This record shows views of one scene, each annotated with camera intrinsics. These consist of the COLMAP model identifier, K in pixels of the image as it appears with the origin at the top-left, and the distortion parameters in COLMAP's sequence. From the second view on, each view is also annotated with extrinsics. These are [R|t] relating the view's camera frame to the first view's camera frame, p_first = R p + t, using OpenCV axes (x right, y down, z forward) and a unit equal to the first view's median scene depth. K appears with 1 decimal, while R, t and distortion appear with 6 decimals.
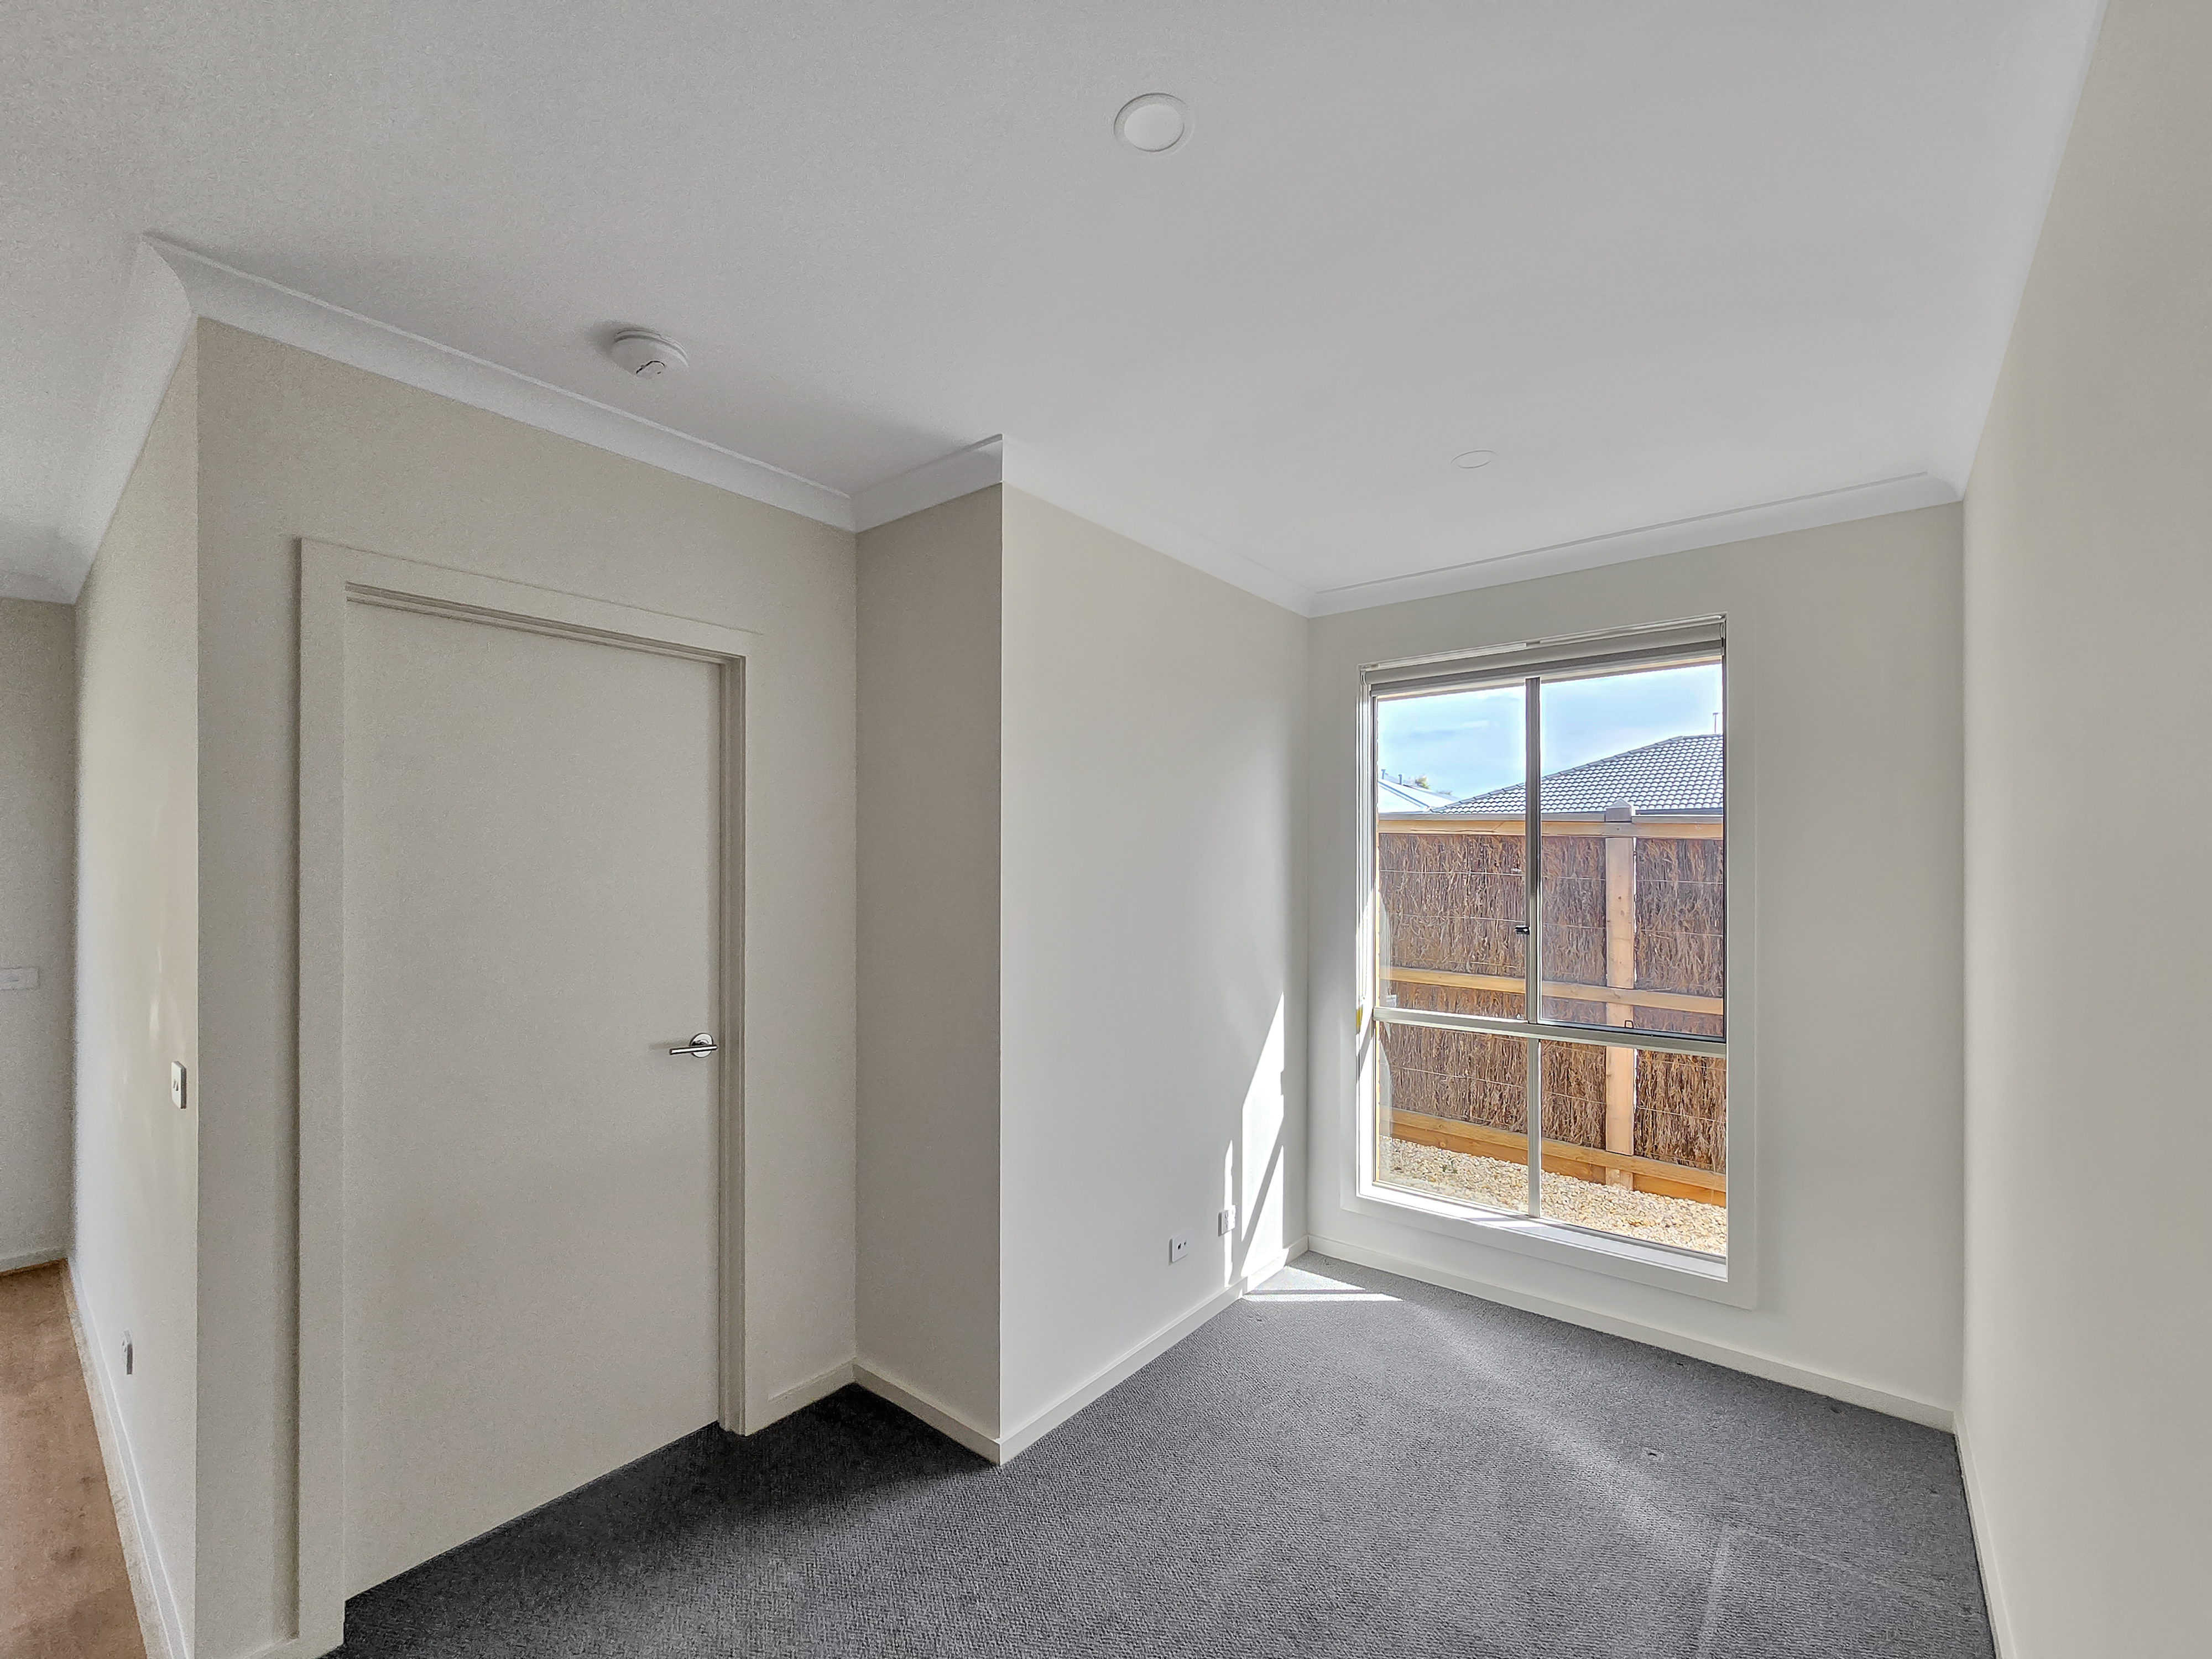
lens RADIAL K [[924.8, 0, 1114.2], [0, 924.8, 847.5], [0, 0, 1]] dist [-0.002720, 0.000069]
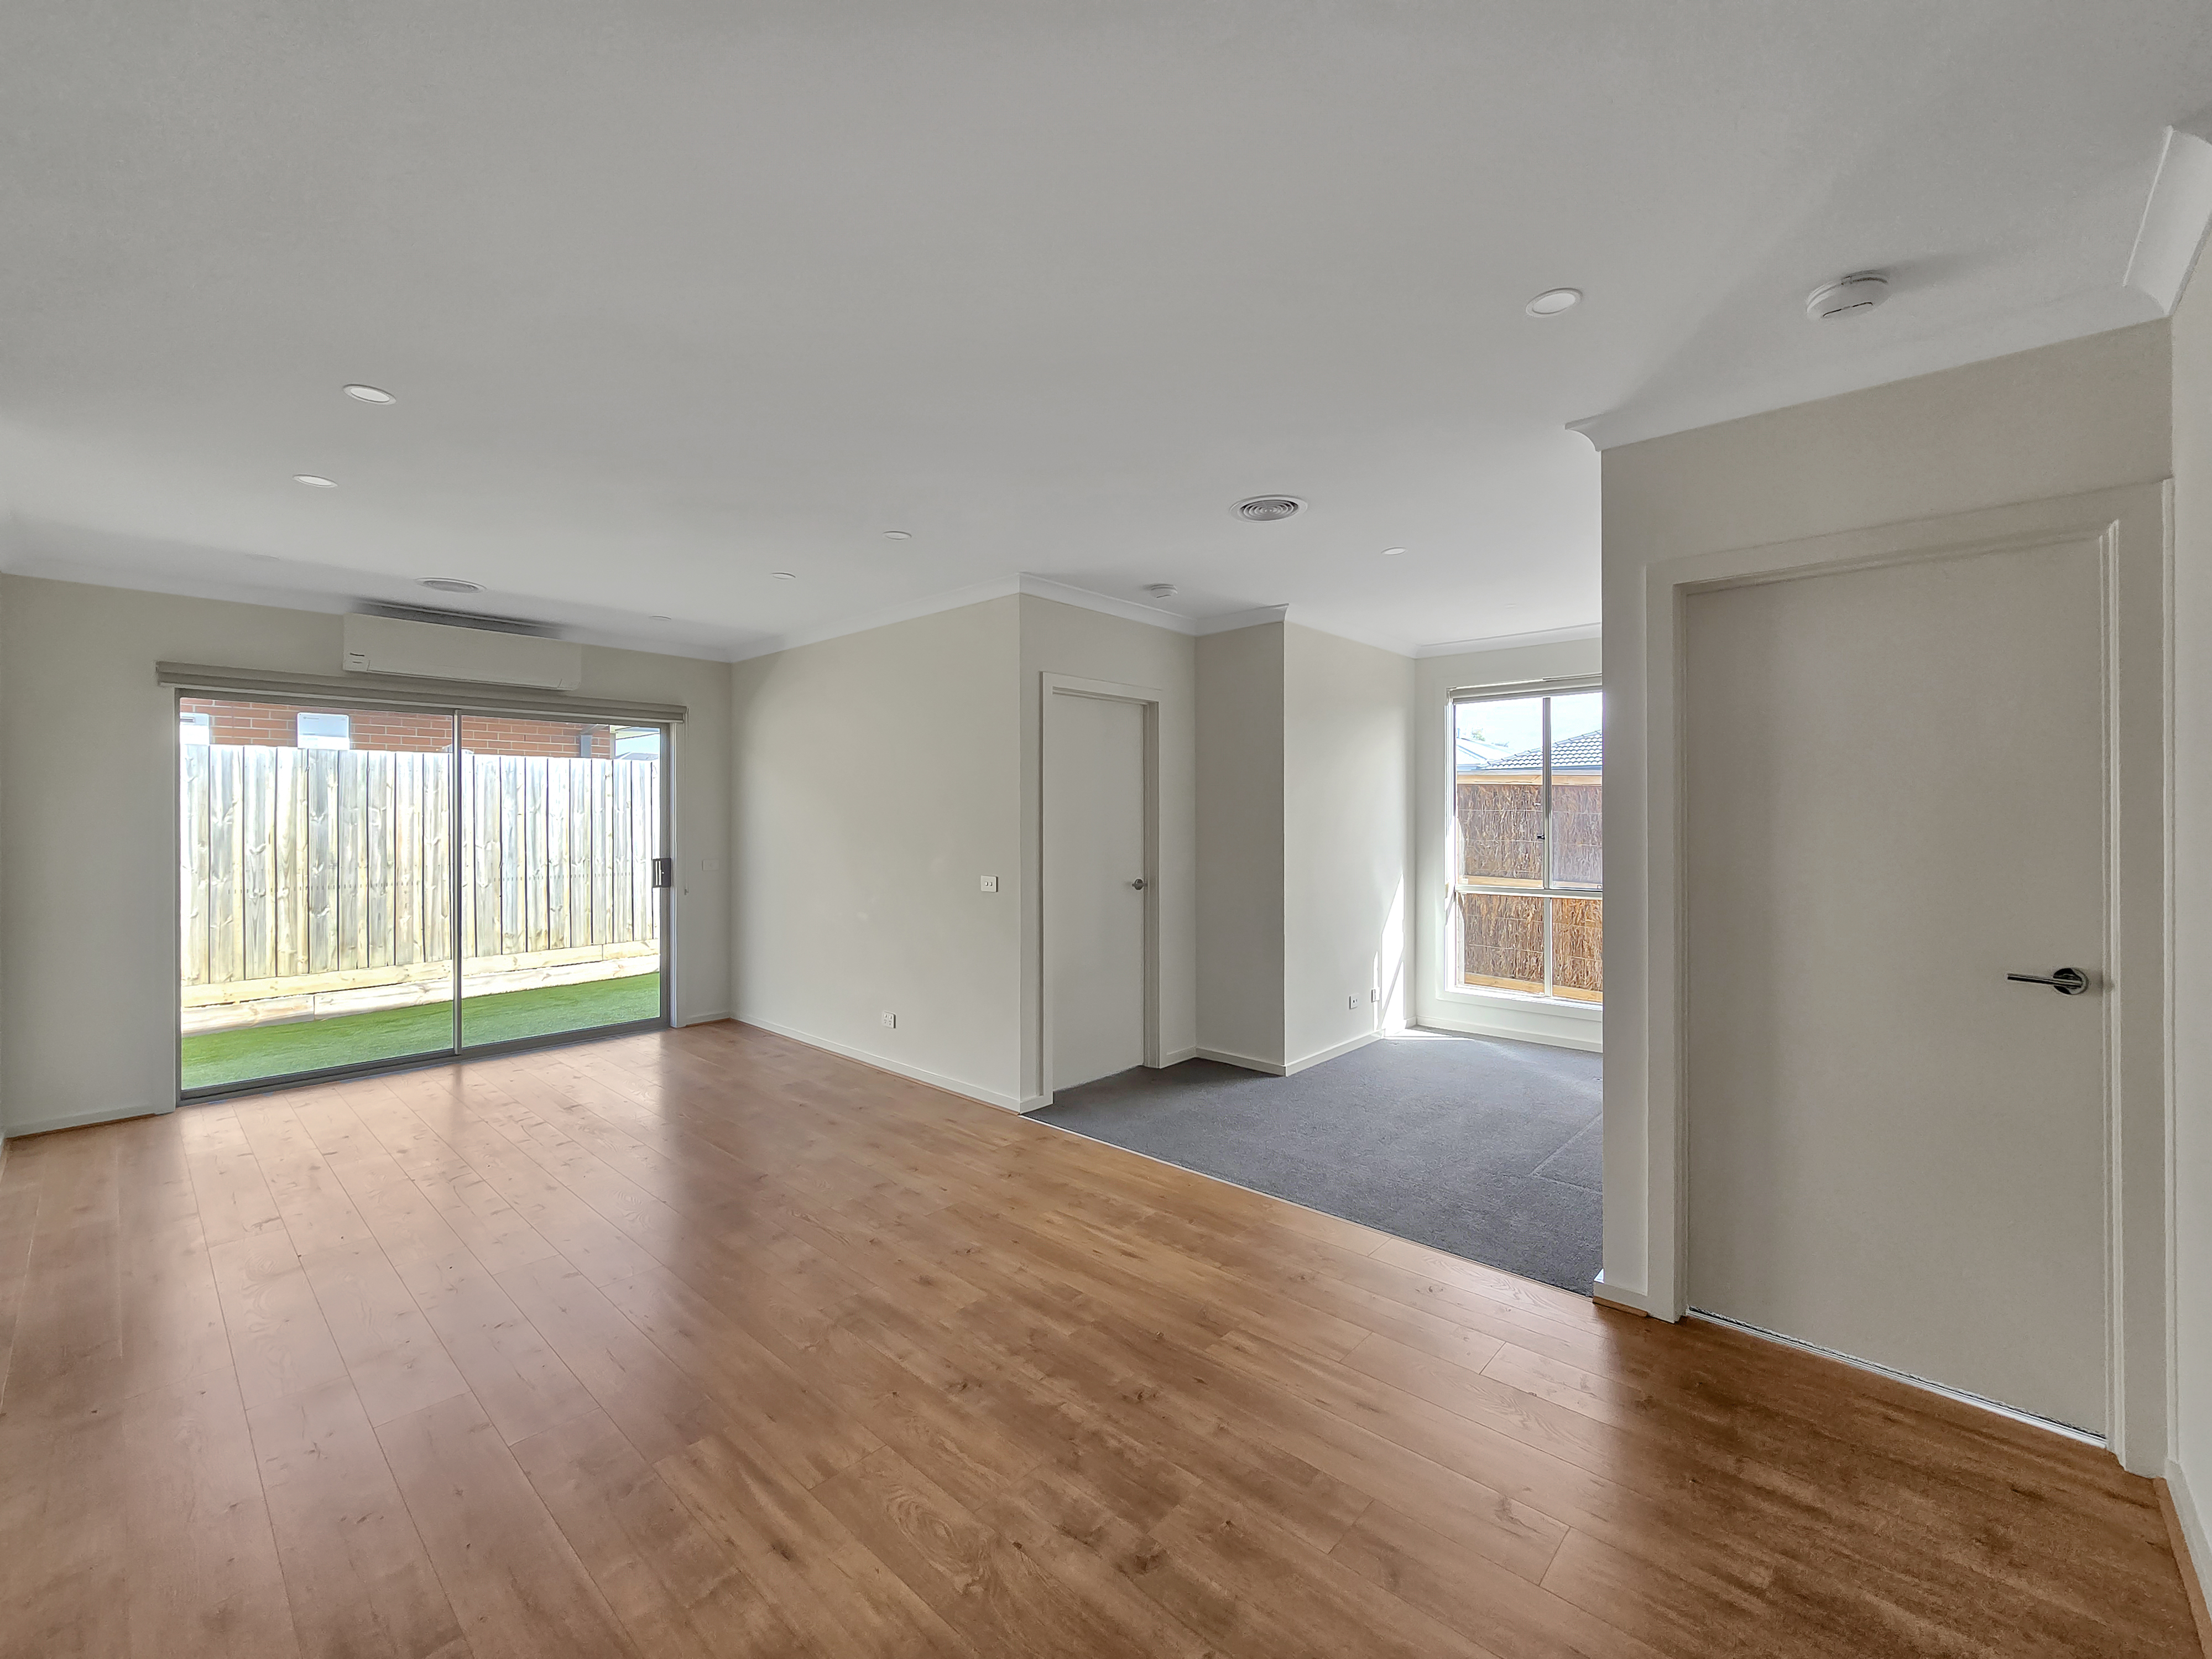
lens RADIAL K [[924.8, 0, 1105.5], [0, 924.8, 813.2], [0, 0, 1]] dist [-0.002720, 0.000069]
pose [[0.997990, -0.006032, -0.063086, -0.278037], [0.006733, 0.999918, 0.010905, 0.018387], [0.063015, -0.011308, 0.997948, -0.813053]]
